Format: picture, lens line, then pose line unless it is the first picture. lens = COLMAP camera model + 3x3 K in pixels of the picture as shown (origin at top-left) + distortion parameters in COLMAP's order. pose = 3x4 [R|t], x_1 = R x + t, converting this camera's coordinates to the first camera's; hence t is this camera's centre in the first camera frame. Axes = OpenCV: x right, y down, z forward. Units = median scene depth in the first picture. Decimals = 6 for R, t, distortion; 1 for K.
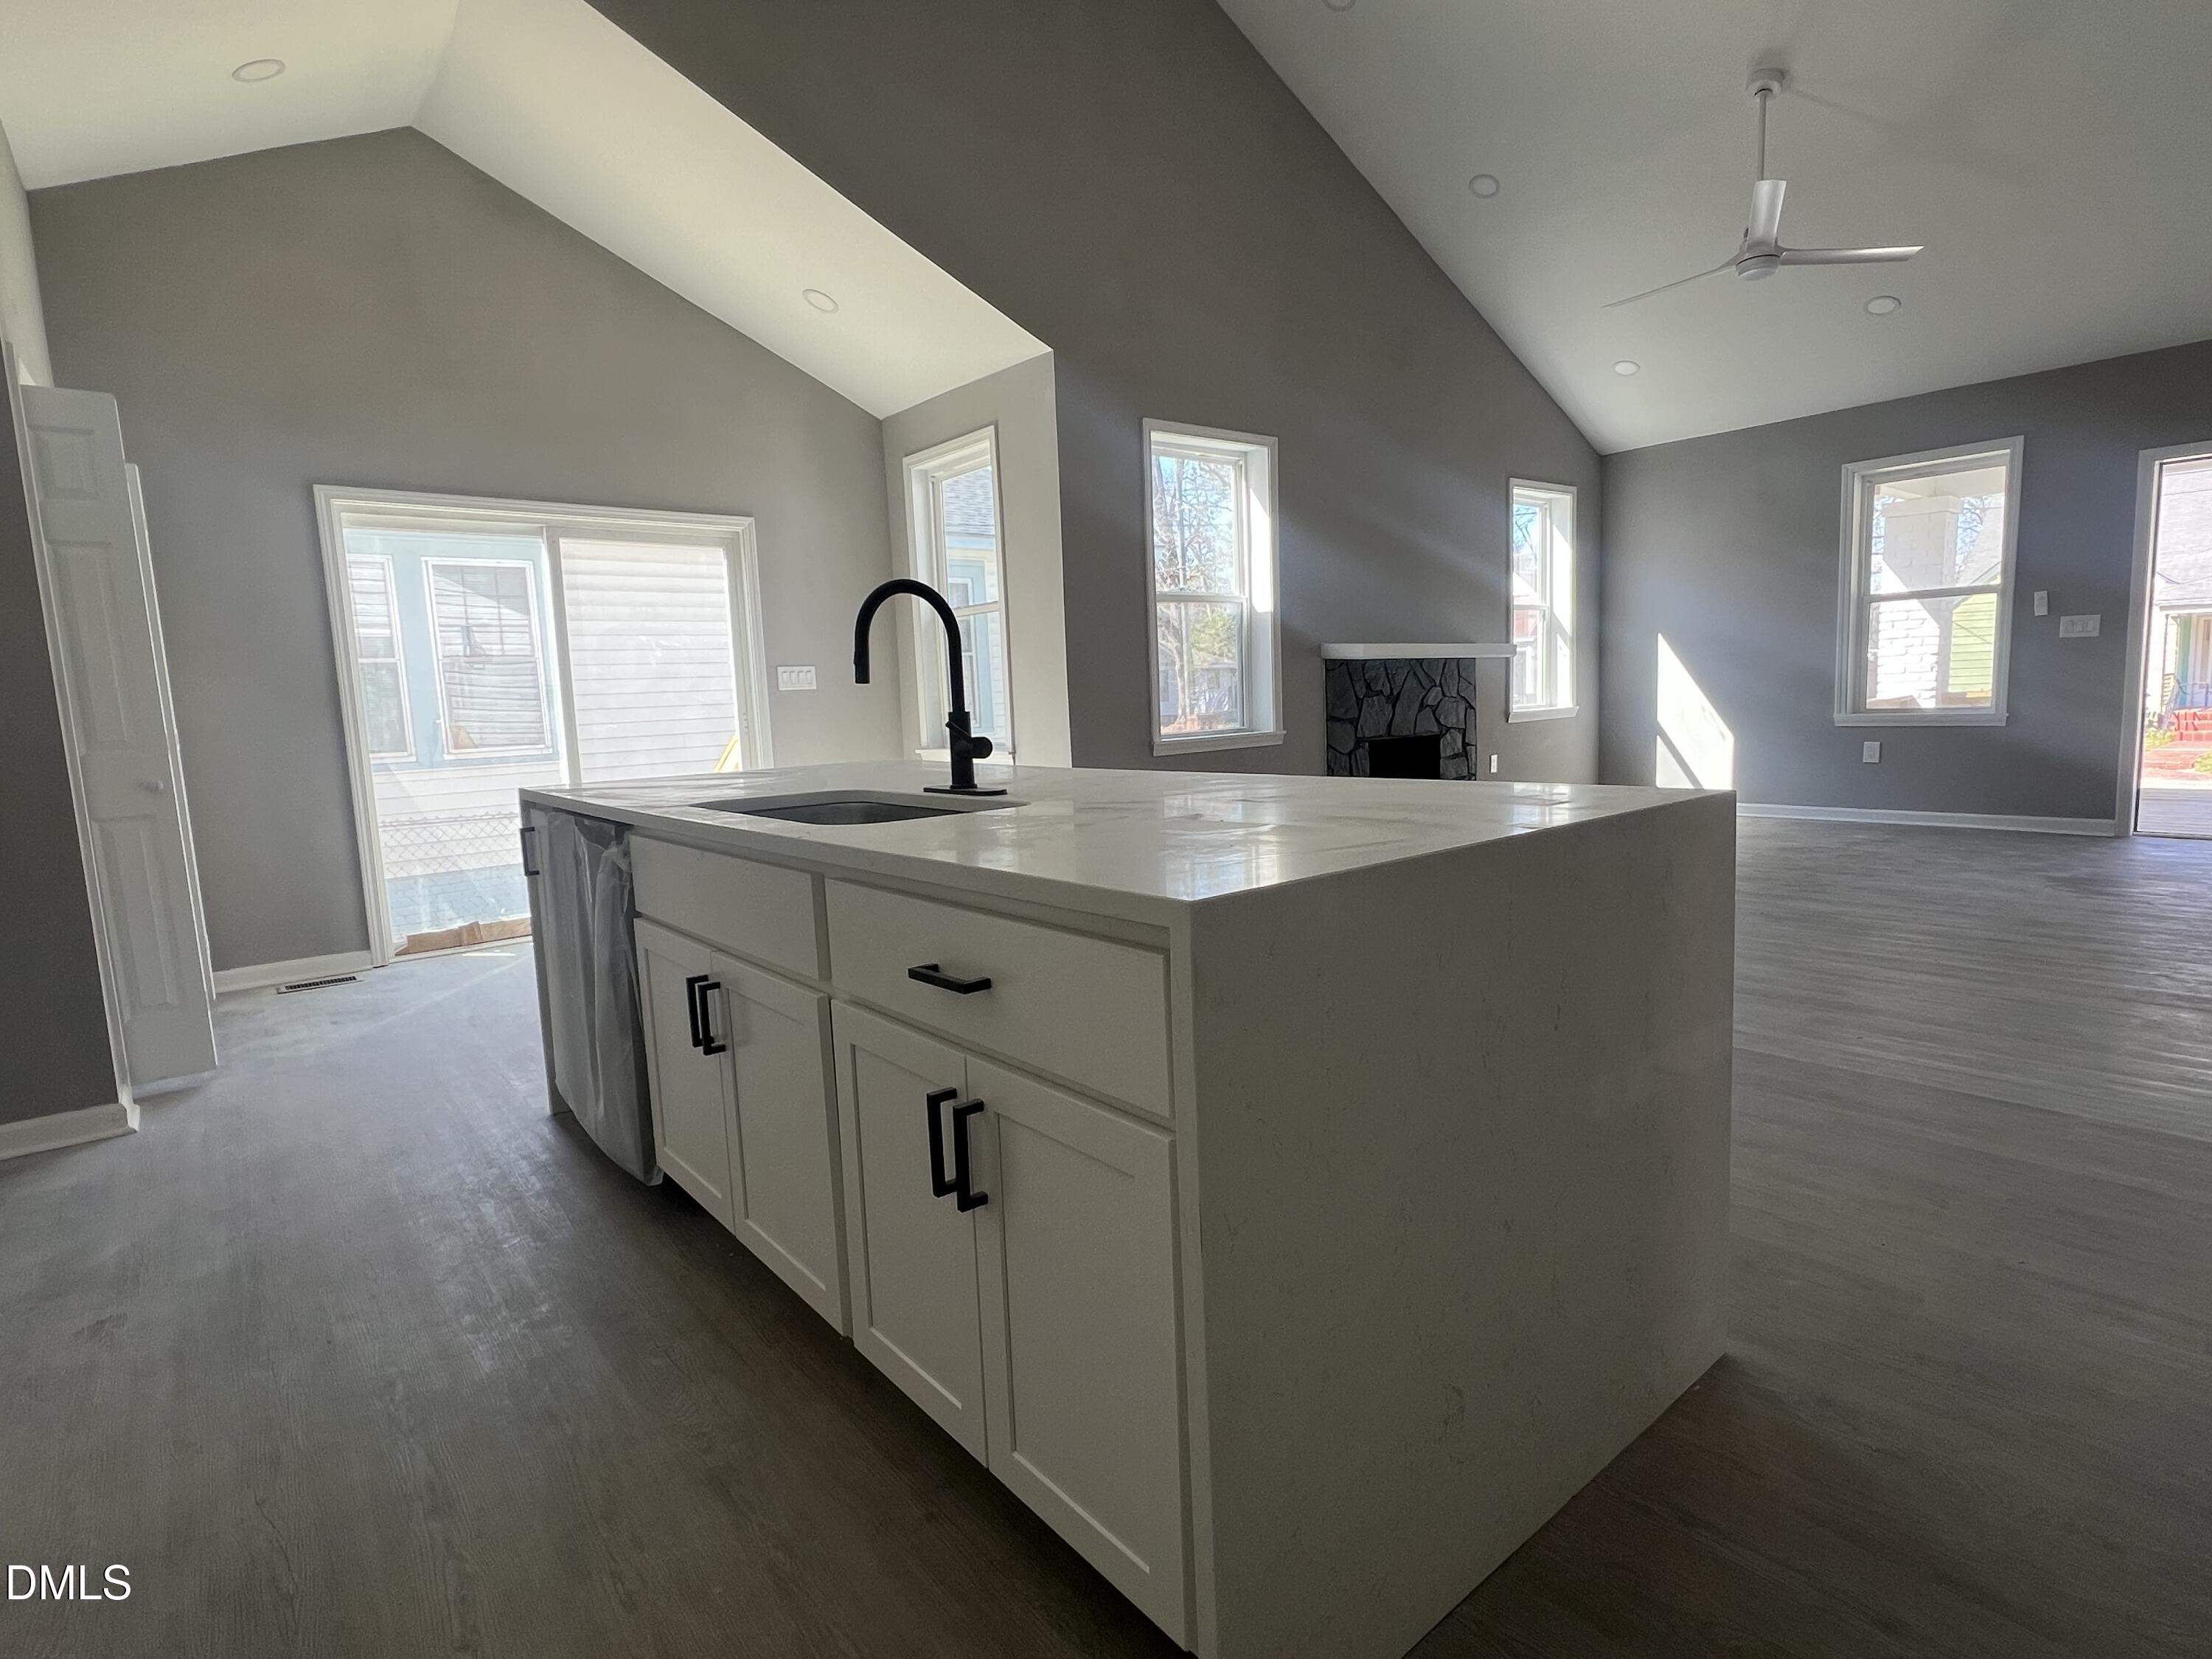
lens RADIAL K [[1109.8, 0, 1103.3], [0, 1109.8, 828.7], [0, 0, 1]] dist [0.001179, -0.003921]
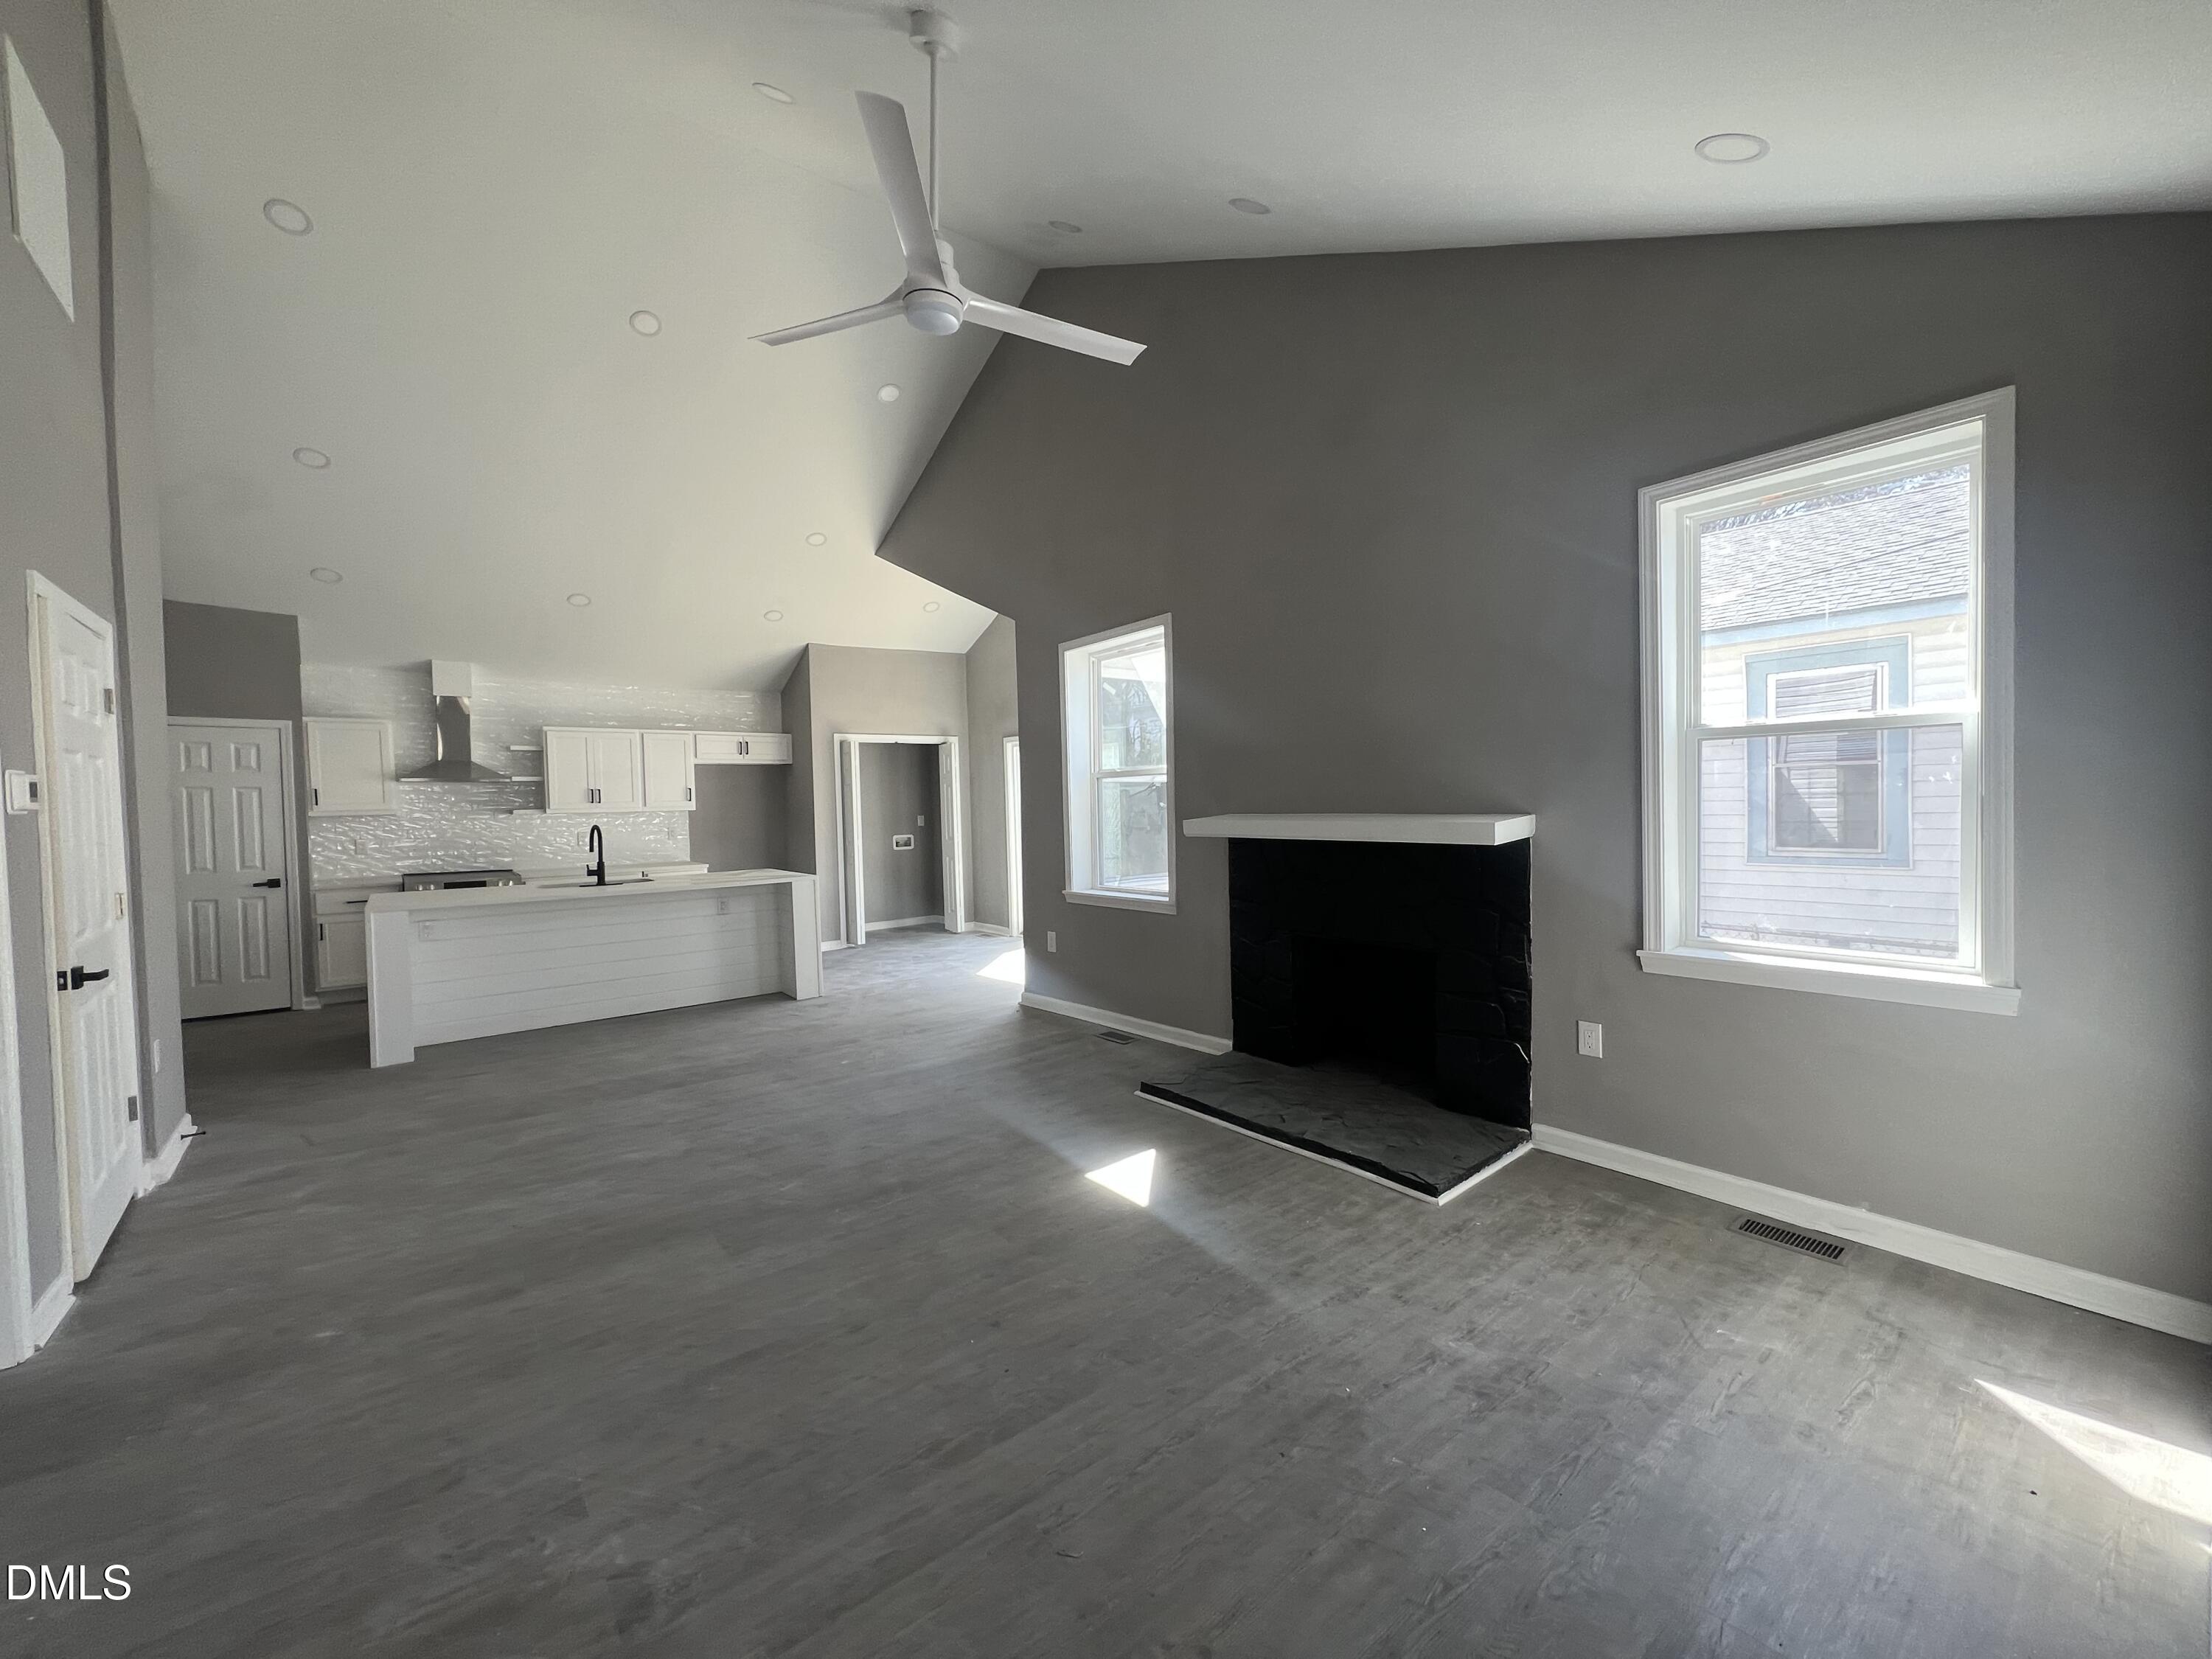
lens RADIAL K [[882.4, 0, 1109.8], [0, 882.4, 829.5], [0, 0, 1]] dist [-0.000986, 0.000303]
pose [[-0.012722, 0.073407, -0.997221, 1.099905], [-0.096213, 0.992584, 0.074293, -0.239400], [0.995279, 0.096891, -0.005565, 1.098171]]
